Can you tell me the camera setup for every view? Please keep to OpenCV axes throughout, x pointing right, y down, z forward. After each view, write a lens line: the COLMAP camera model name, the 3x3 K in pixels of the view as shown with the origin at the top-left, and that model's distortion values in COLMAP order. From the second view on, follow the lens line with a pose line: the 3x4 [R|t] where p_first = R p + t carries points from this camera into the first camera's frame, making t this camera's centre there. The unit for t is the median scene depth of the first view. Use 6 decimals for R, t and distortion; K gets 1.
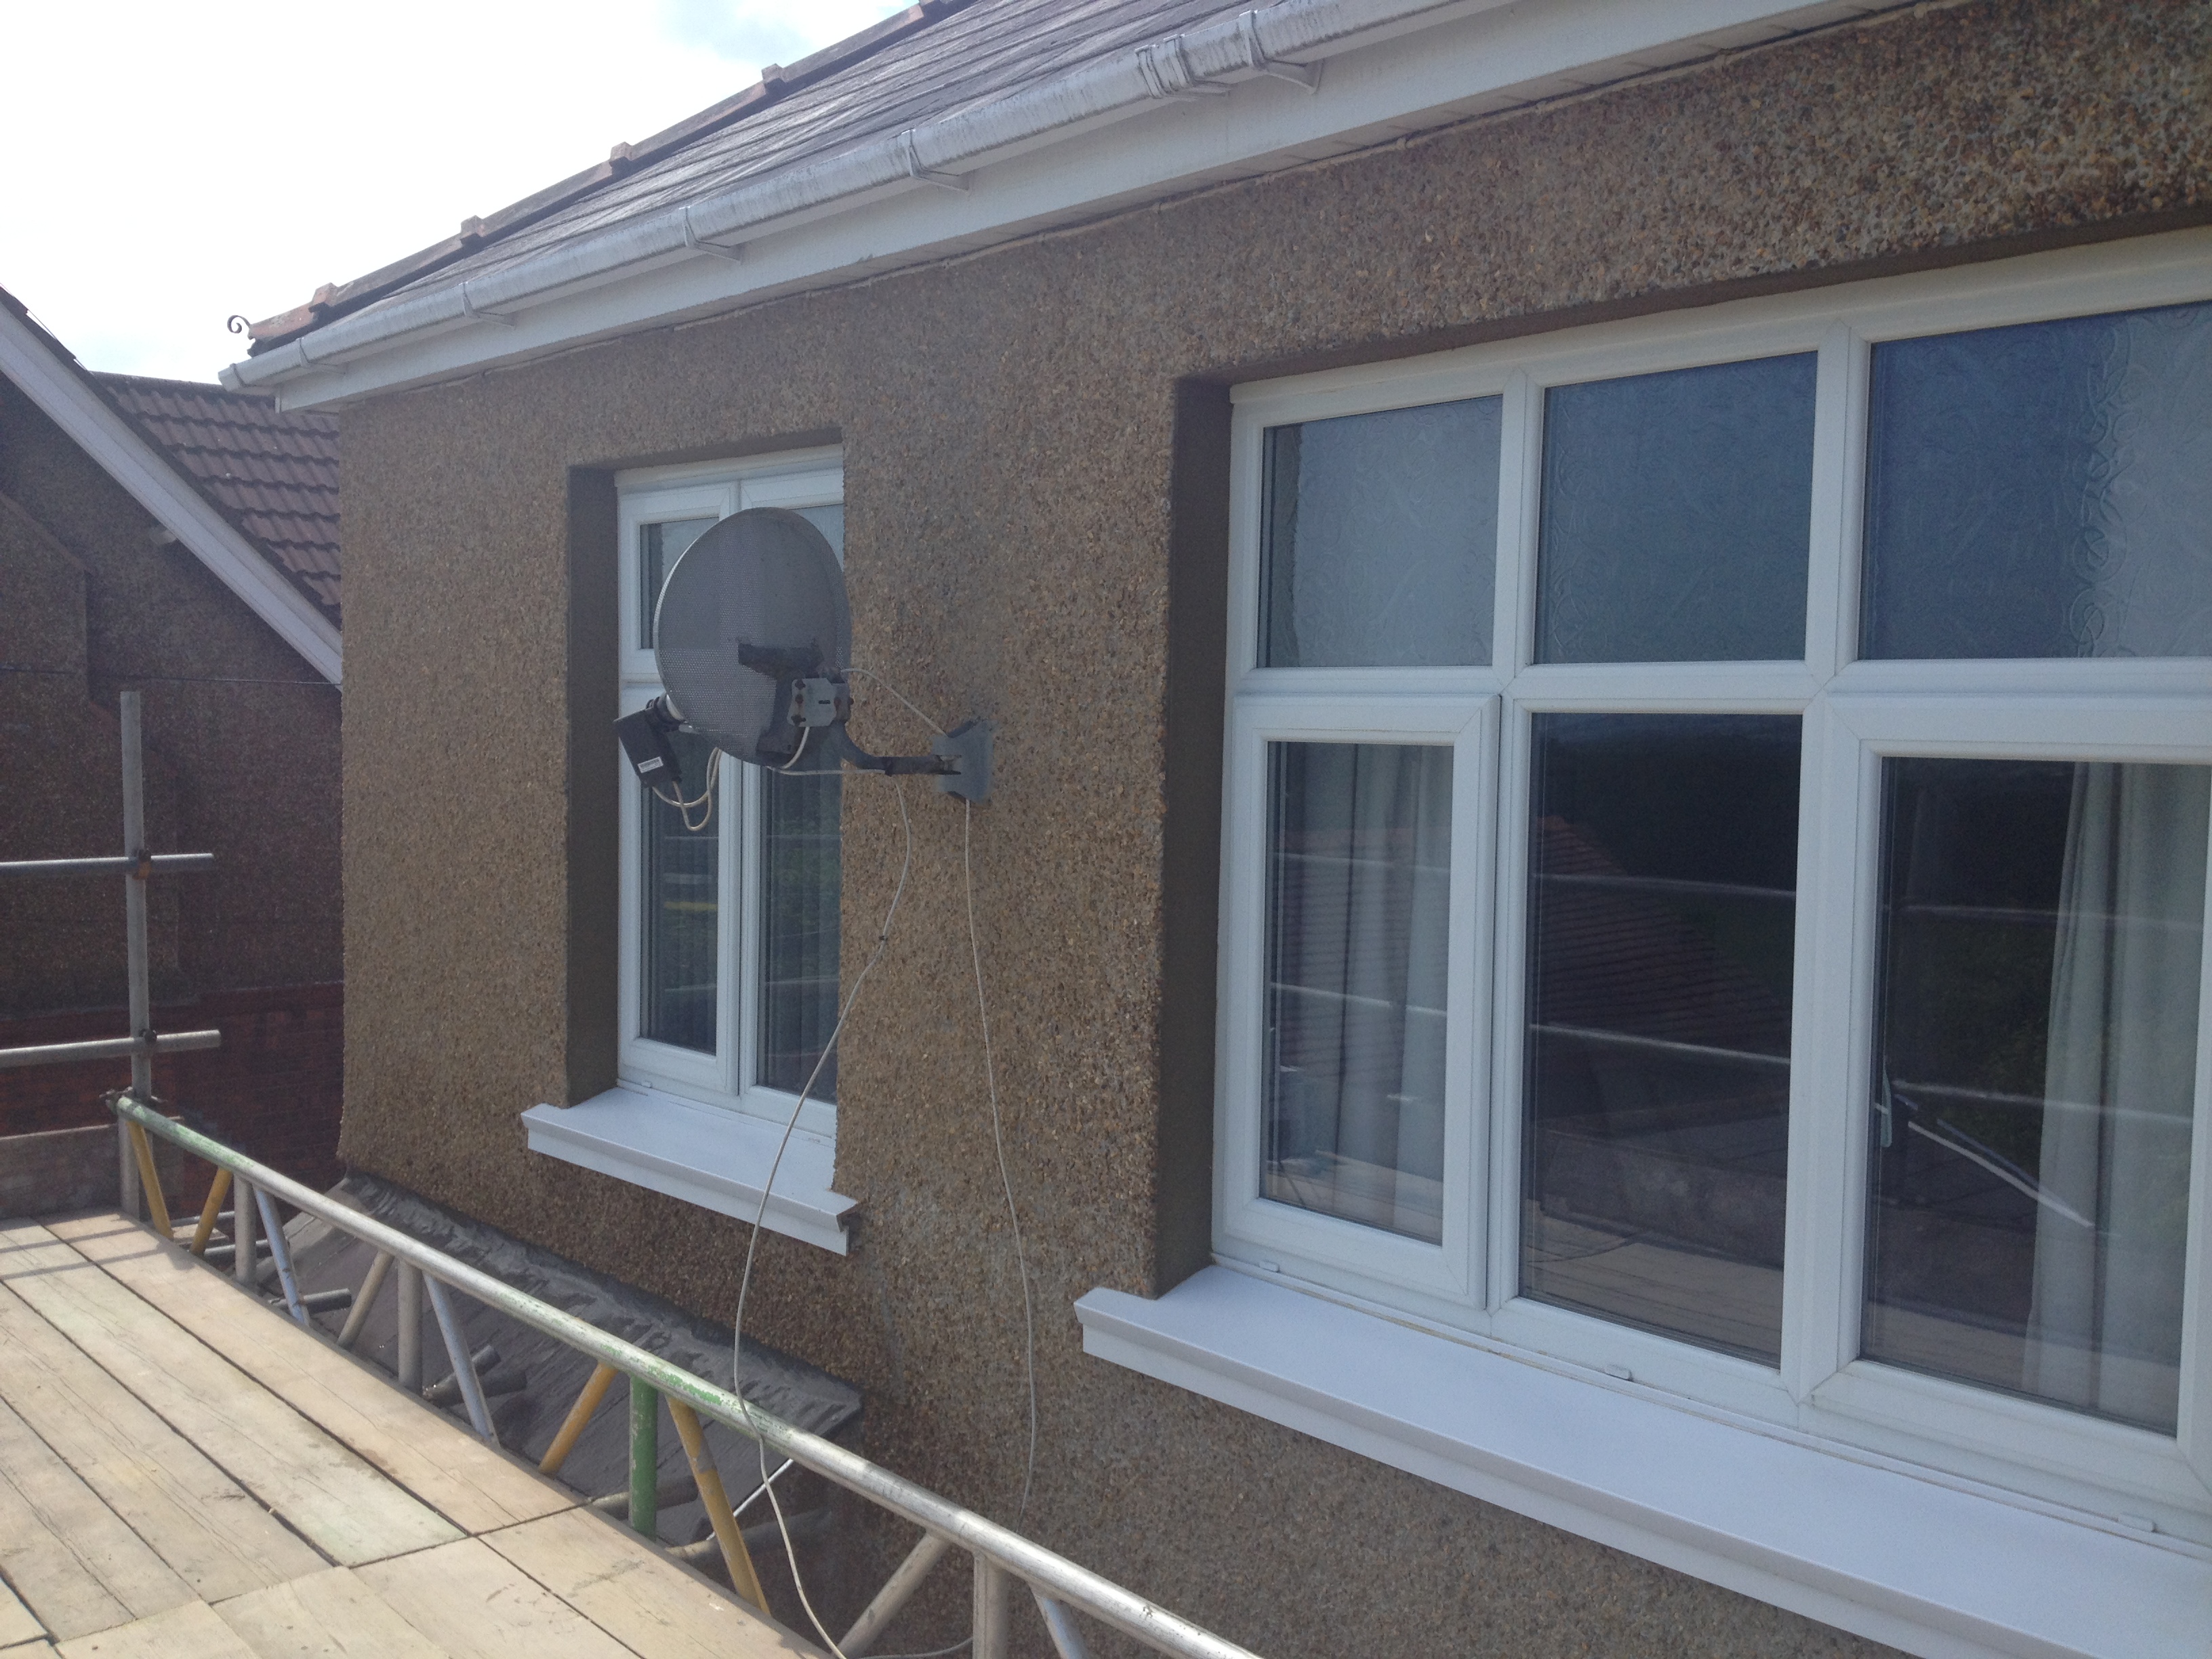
lens RADIAL K [[2085.0, 0, 1115.0], [0, 2085.0, 819.7], [0, 0, 1]] dist [0.254255, -0.649576]
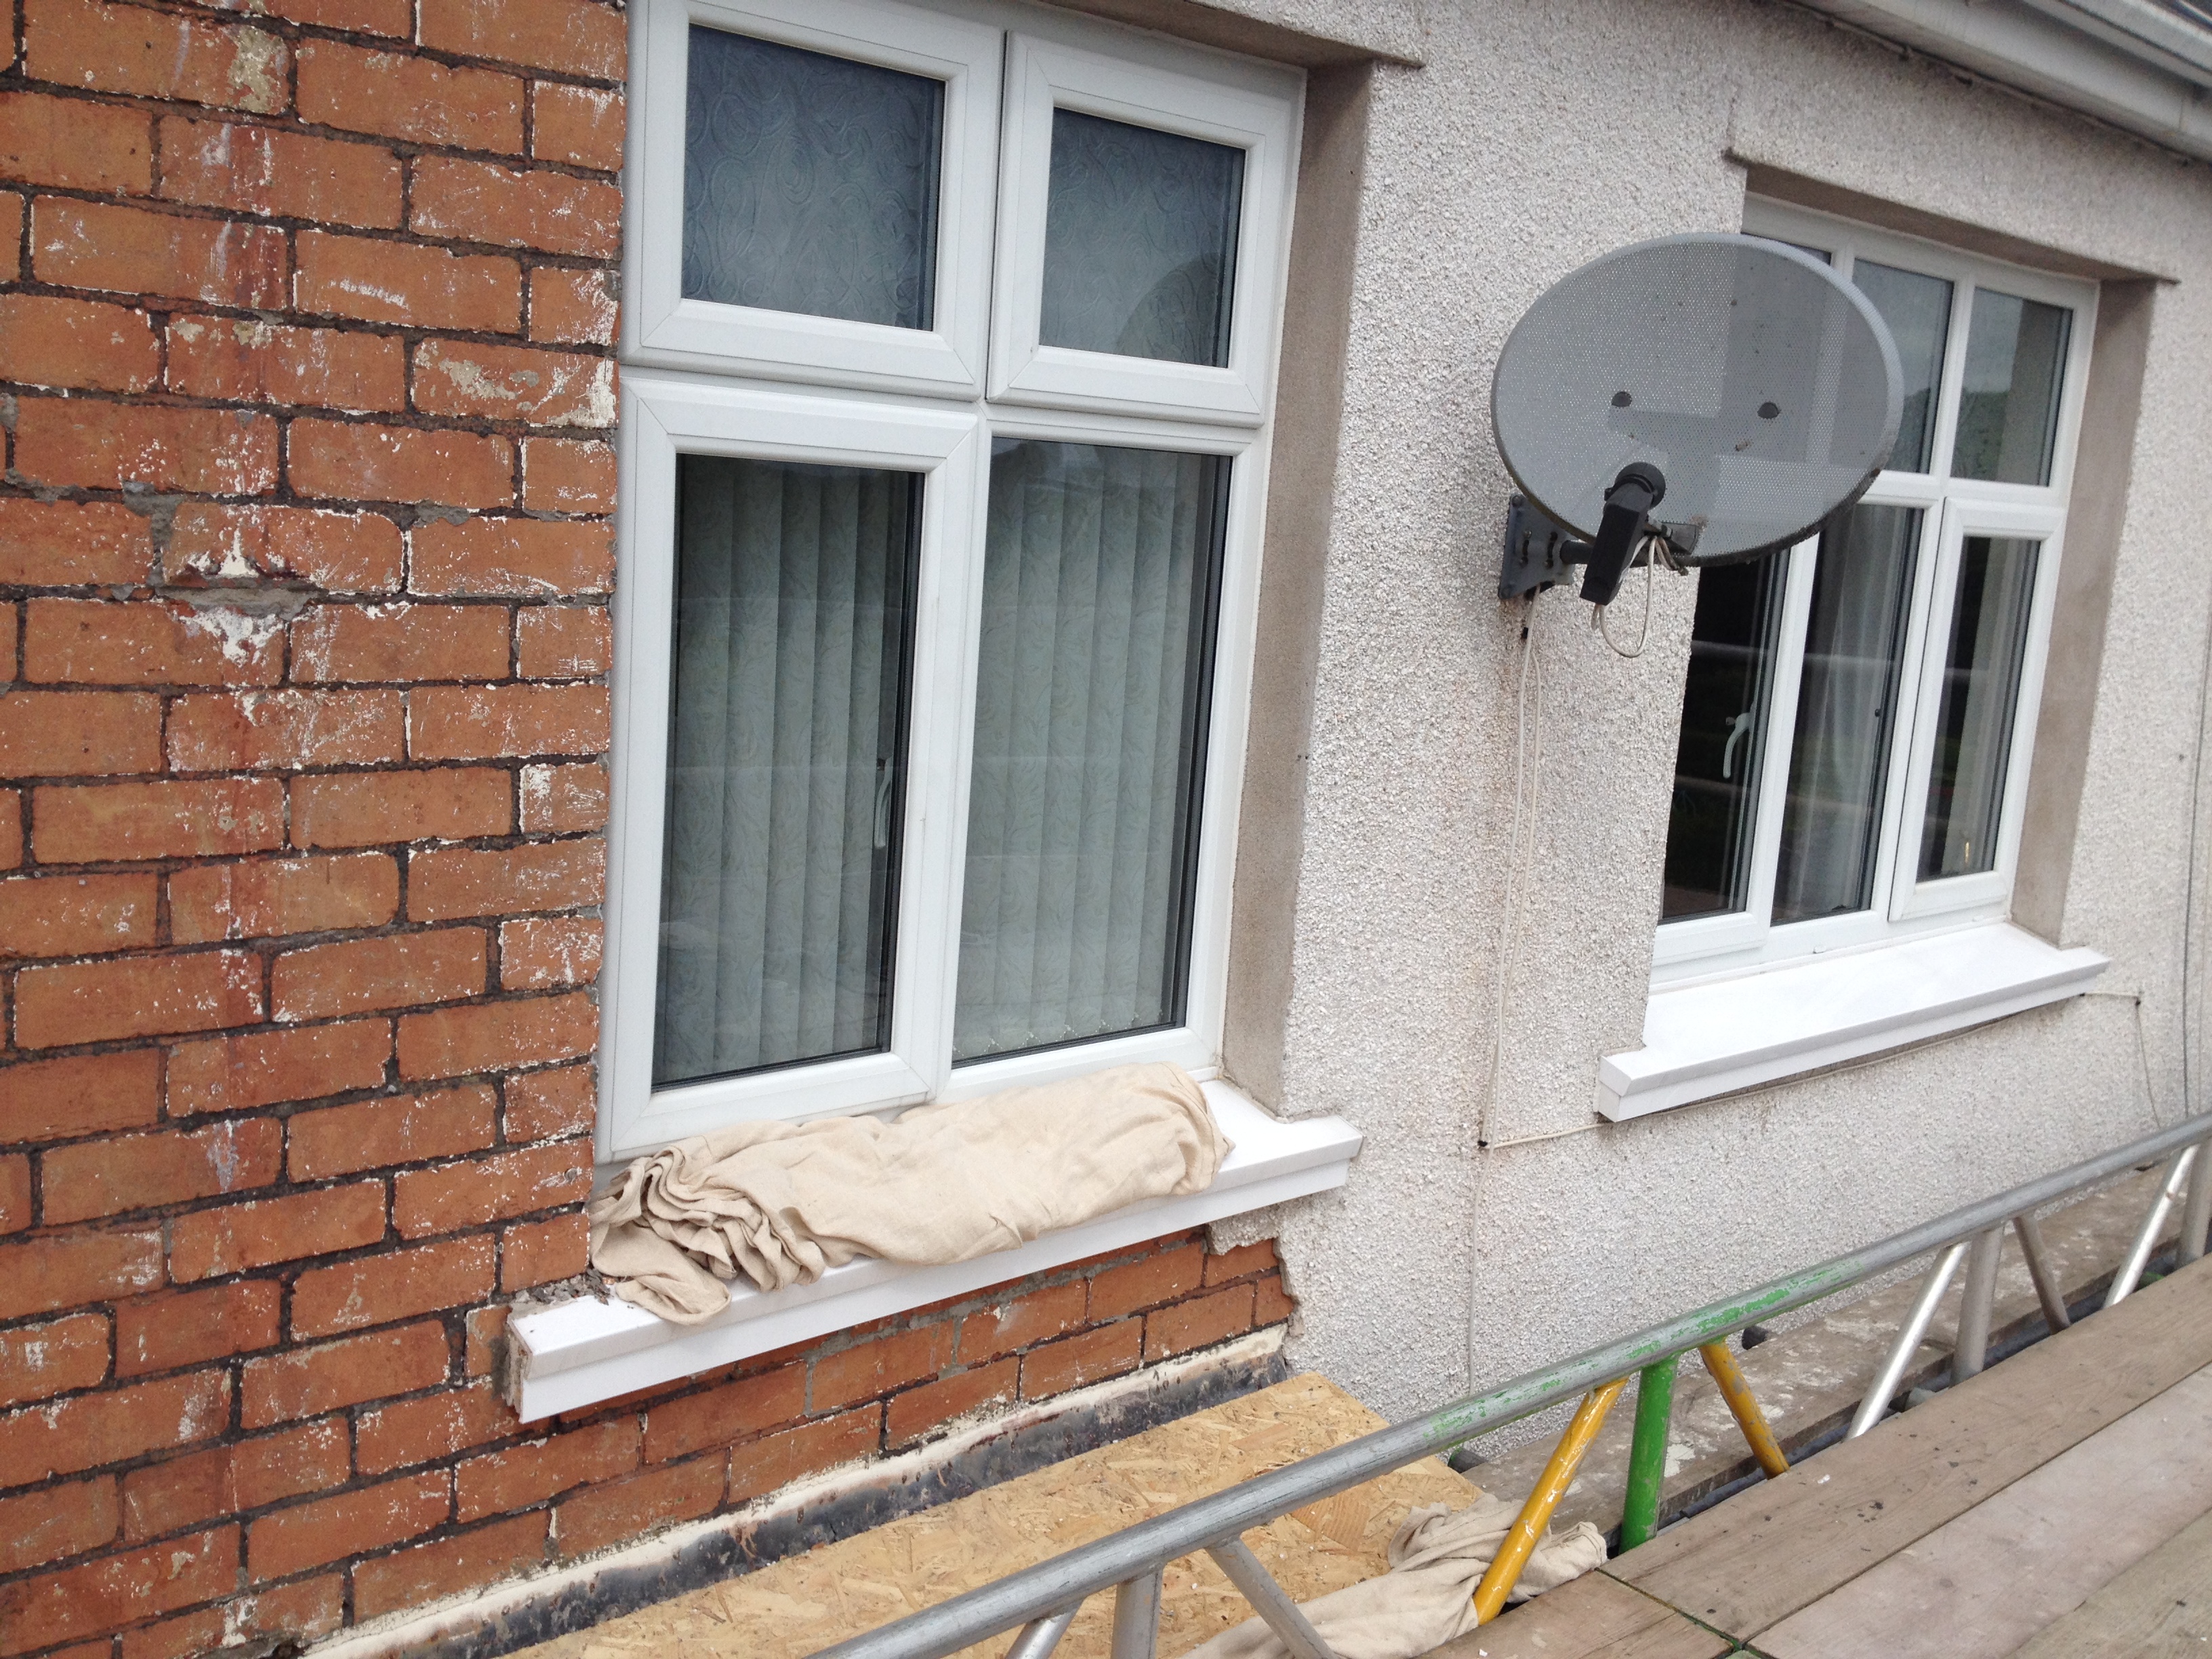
lens RADIAL K [[2085.0, 0, 1115.0], [0, 2085.0, 819.7], [0, 0, 1]] dist [0.254255, -0.649576]
pose [[-0.032219, -0.188148, 0.981612, -1.787662], [-0.018118, 0.982070, 0.187642, -0.150712], [-0.999317, -0.011739, -0.035050, 2.292417]]
